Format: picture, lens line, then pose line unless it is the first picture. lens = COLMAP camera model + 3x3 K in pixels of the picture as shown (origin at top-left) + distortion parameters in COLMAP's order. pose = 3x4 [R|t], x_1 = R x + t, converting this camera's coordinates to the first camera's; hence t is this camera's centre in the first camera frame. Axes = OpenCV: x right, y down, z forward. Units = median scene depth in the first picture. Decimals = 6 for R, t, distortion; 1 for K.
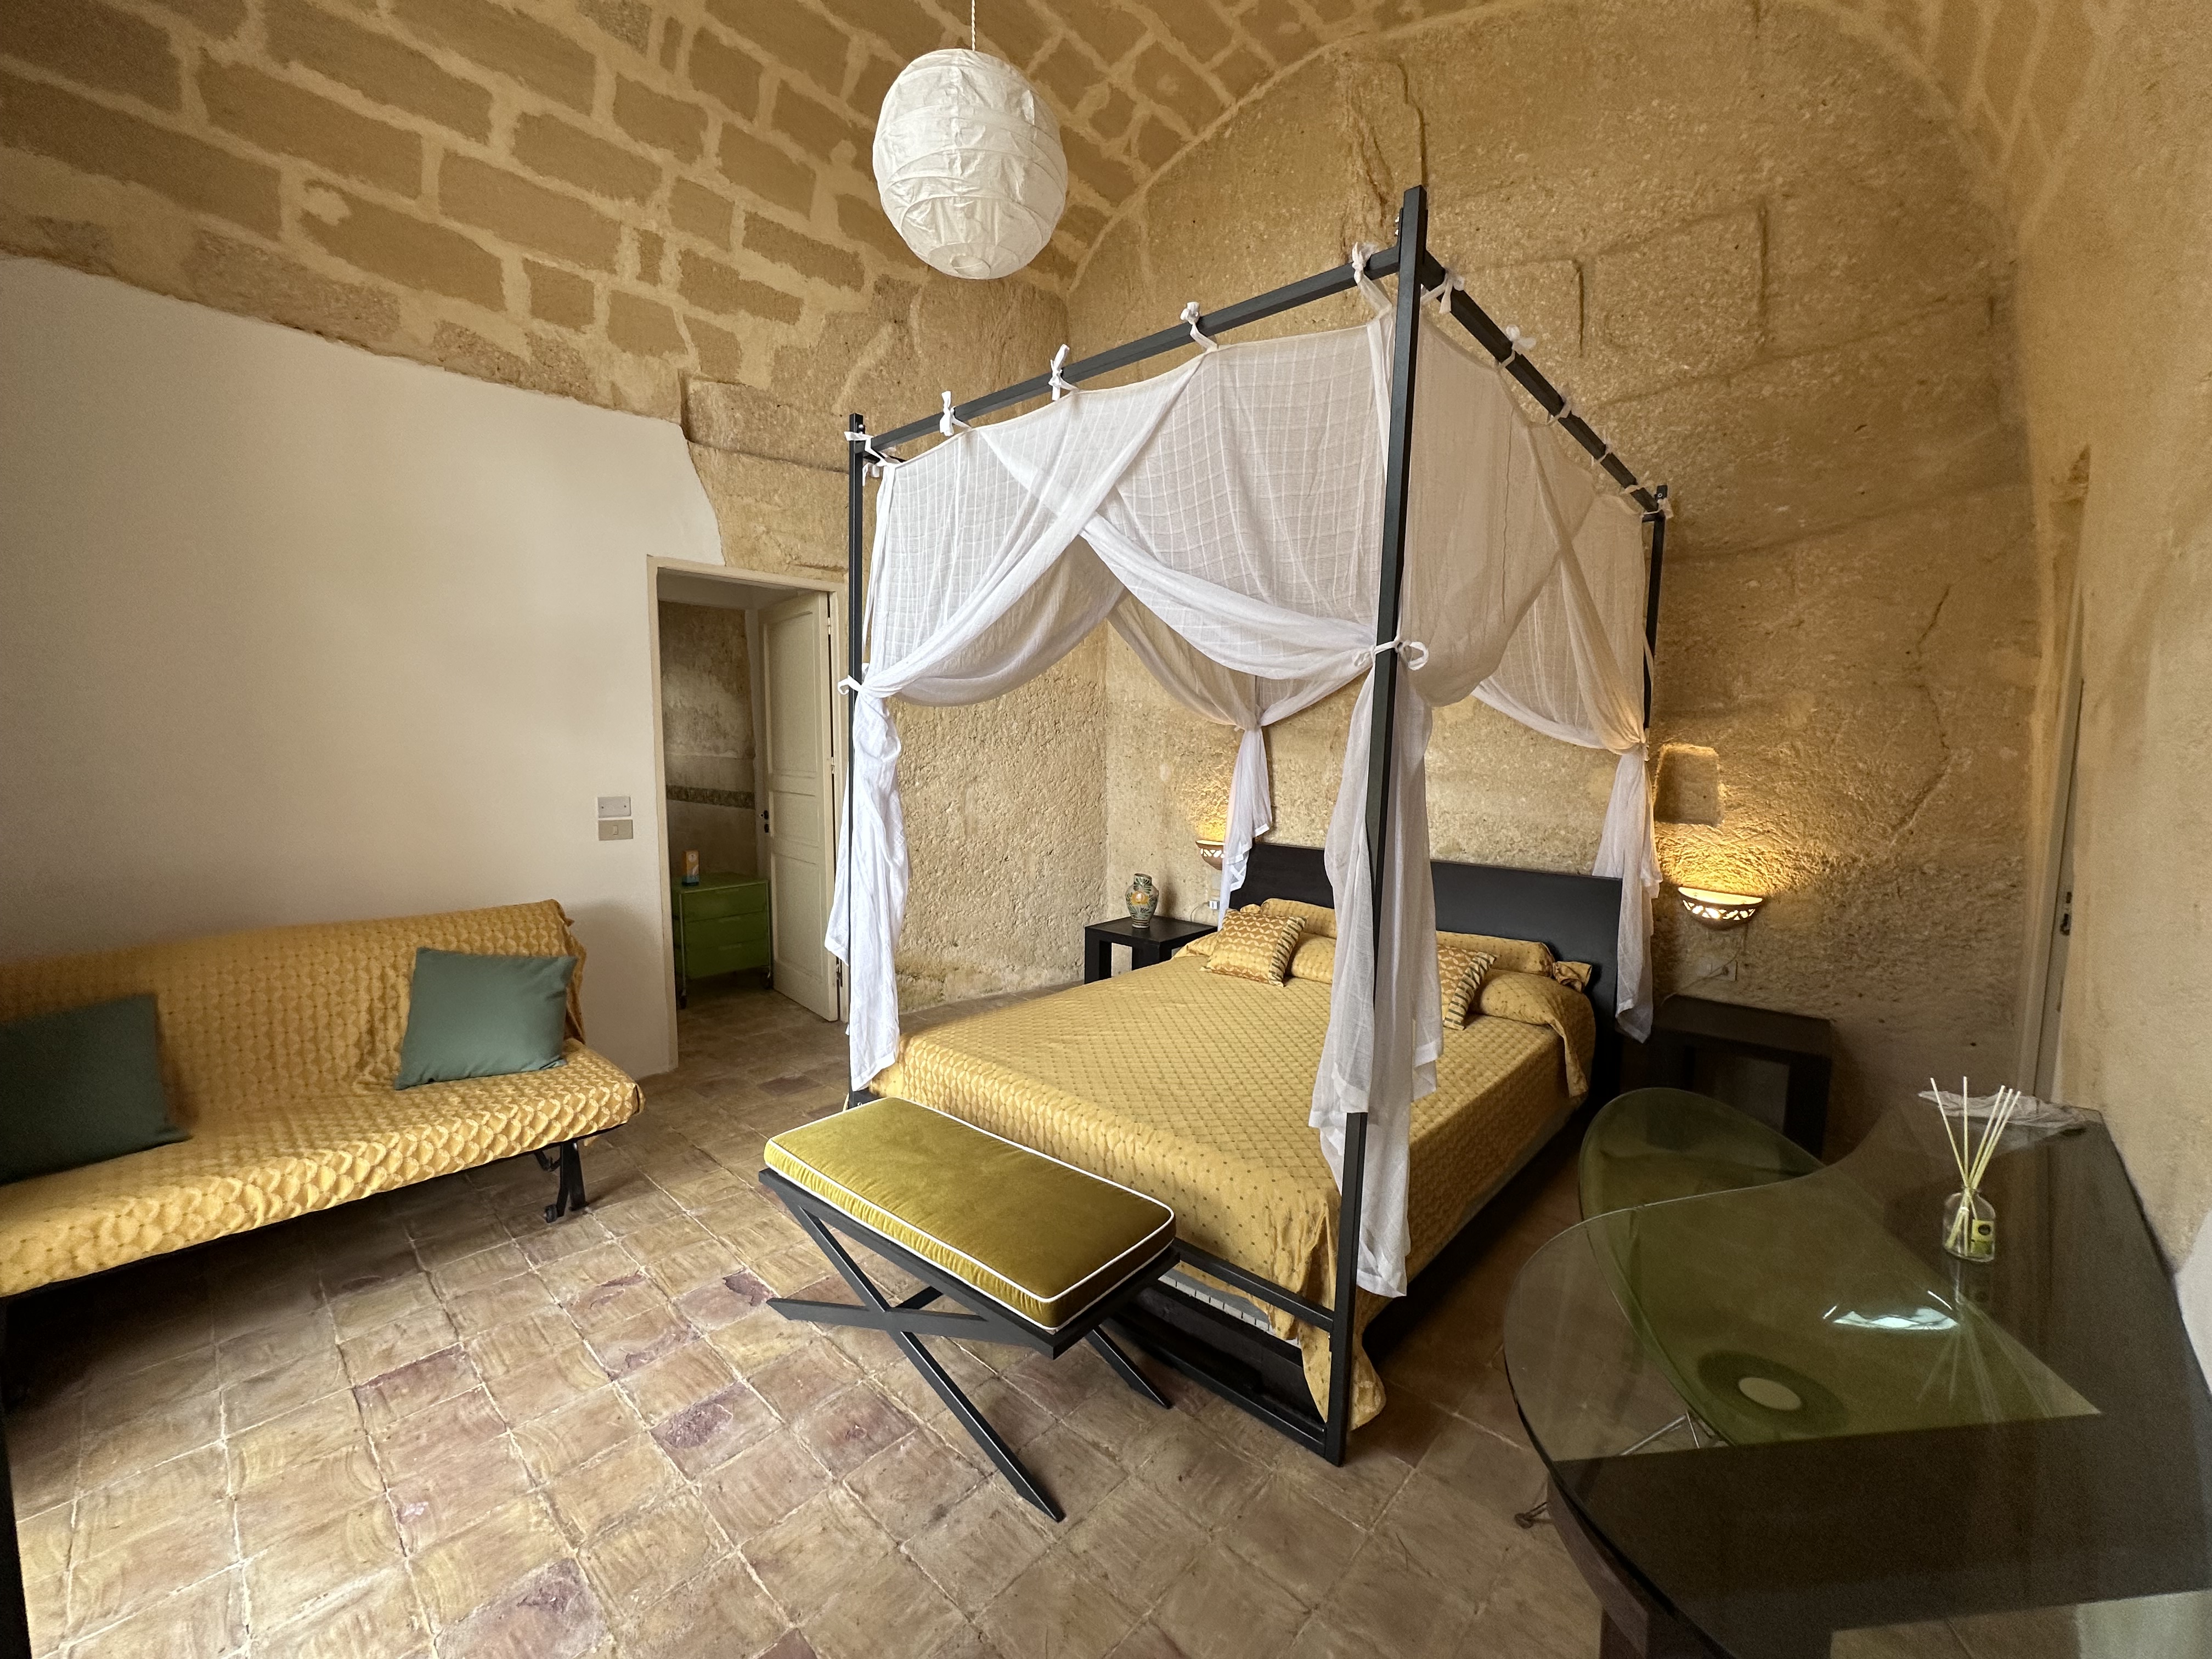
lens RADIAL K [[881.6, 0, 1104.0], [0, 881.6, 827.7], [0, 0, 1]] dist [0.002892, -0.000536]
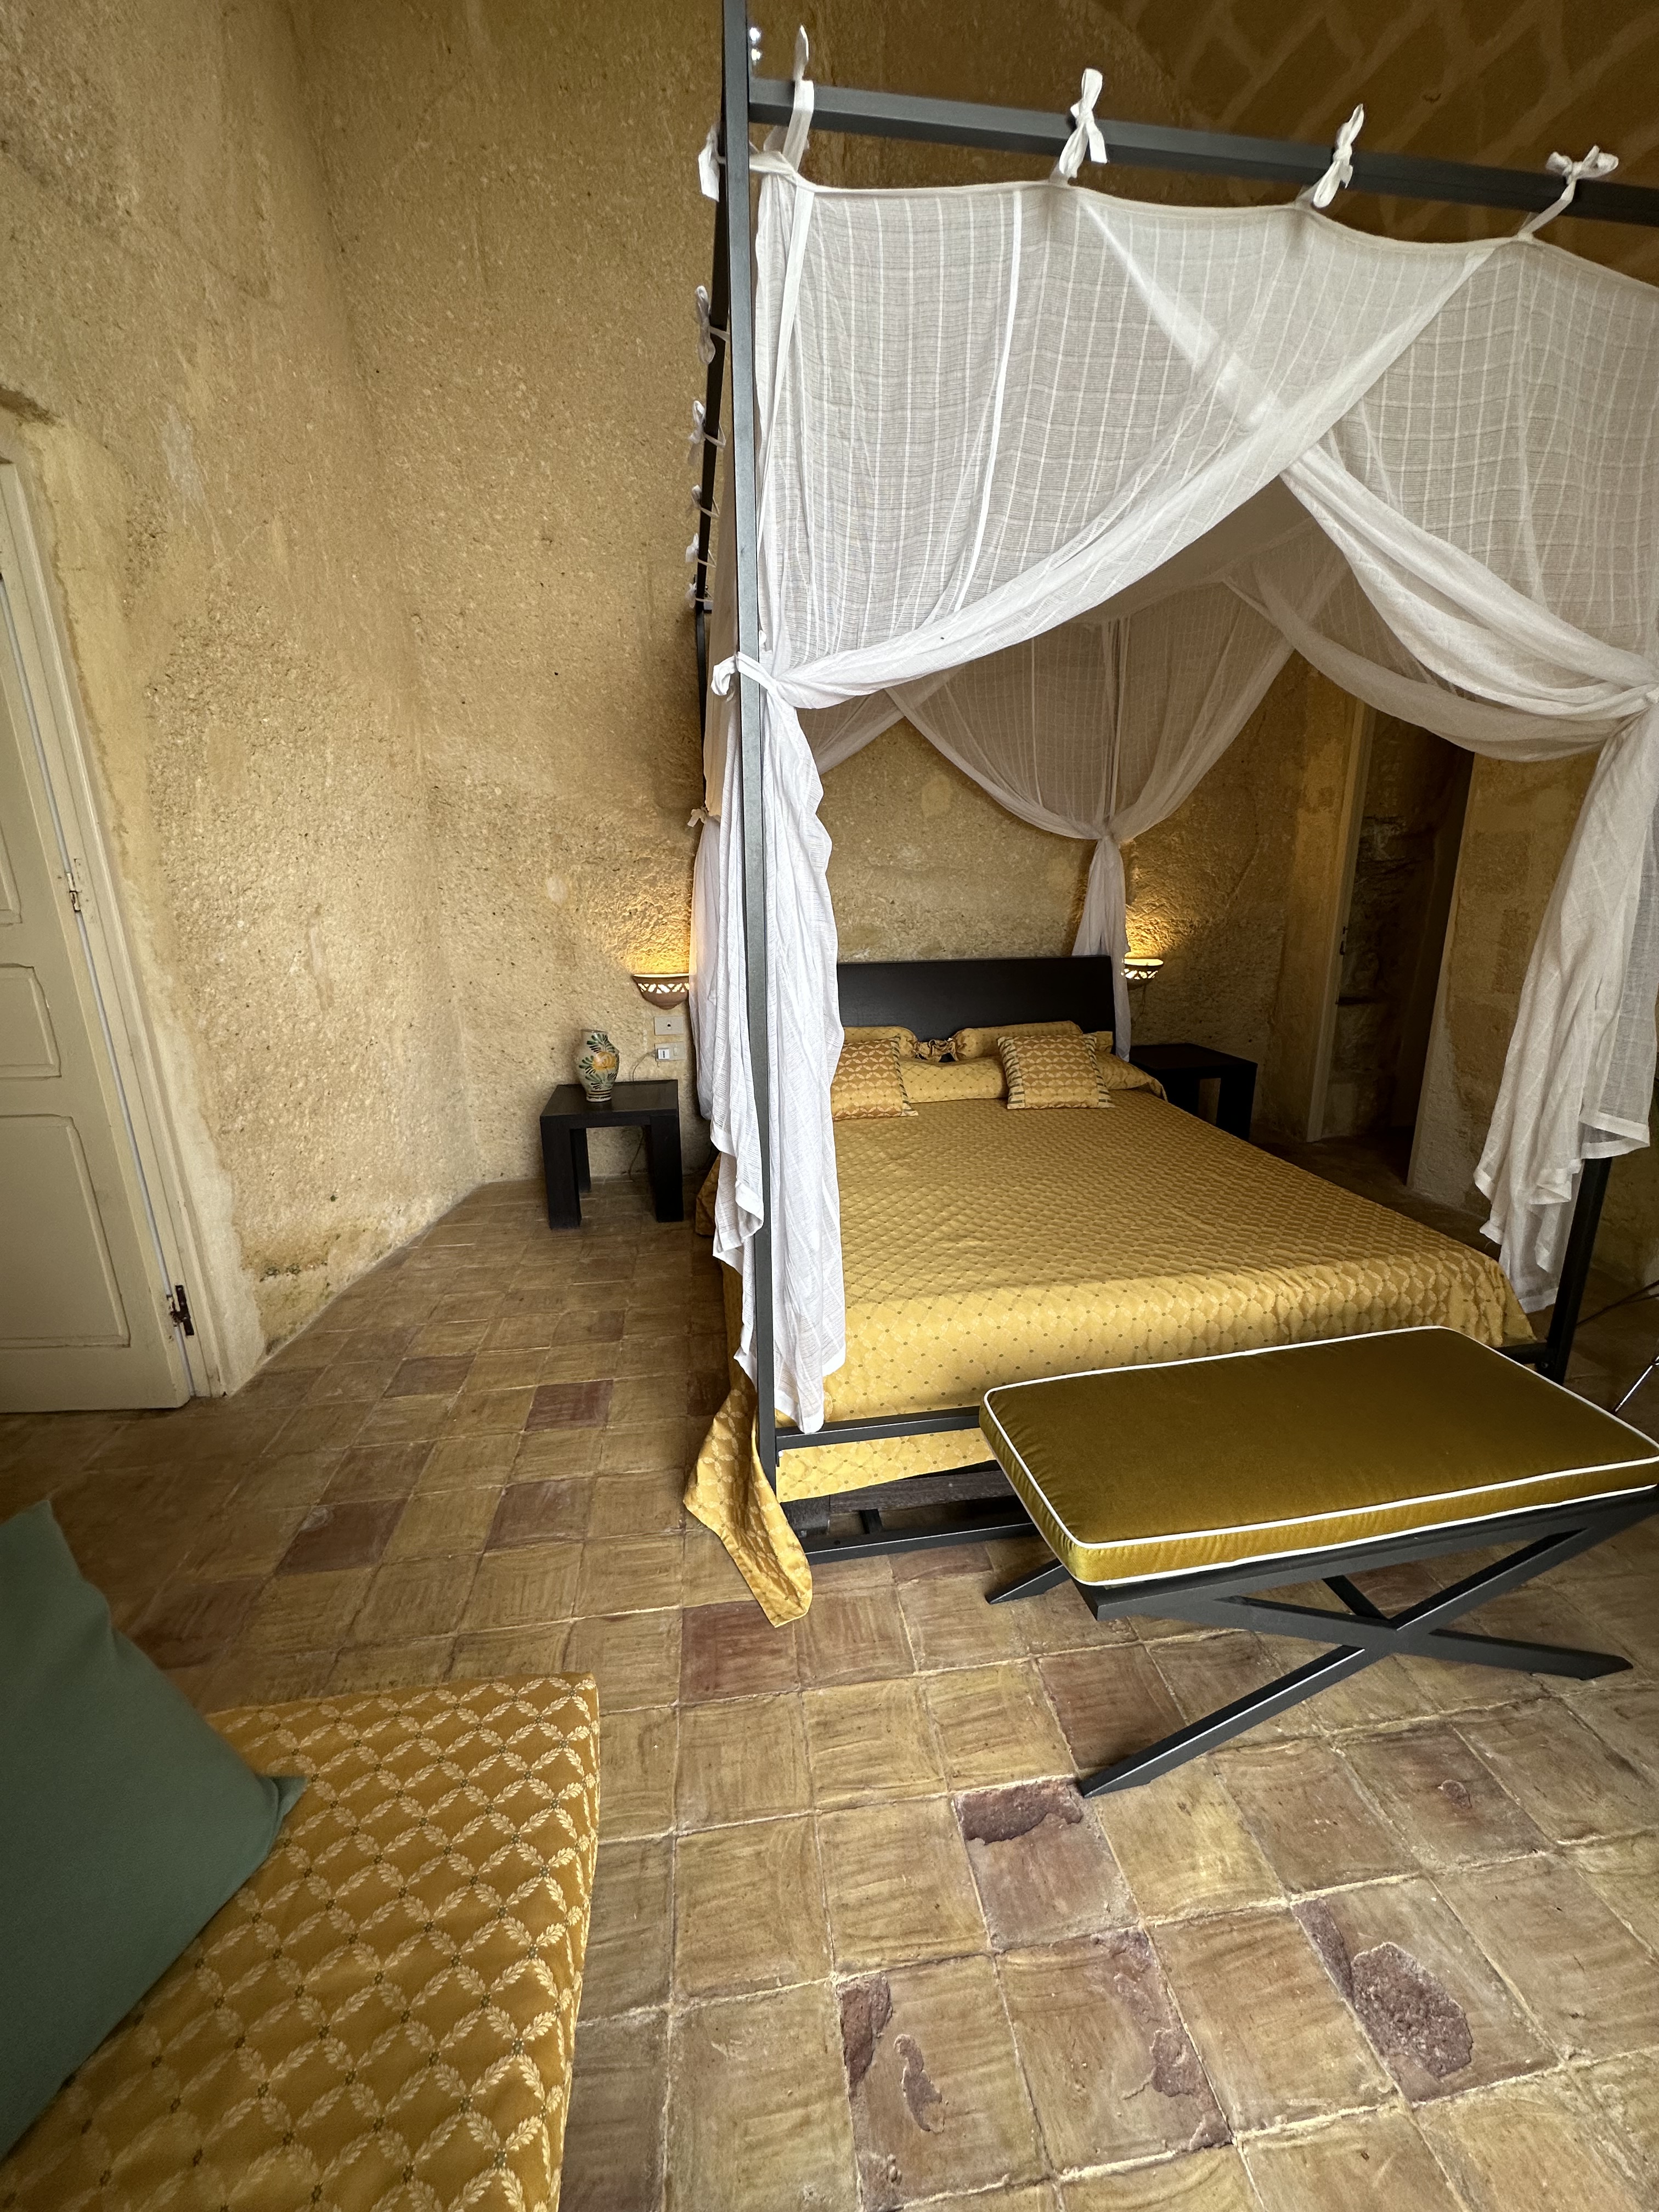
lens RADIAL K [[881.6, 0, 833.0], [0, 881.6, 1102.7], [0, 0, 1]] dist [0.002892, -0.000536]
pose [[0.633897, -0.219338, 0.741664, -0.727506], [0.099256, 0.974085, 0.203240, -0.031406], [-0.767022, -0.055219, 0.639240, 0.700644]]
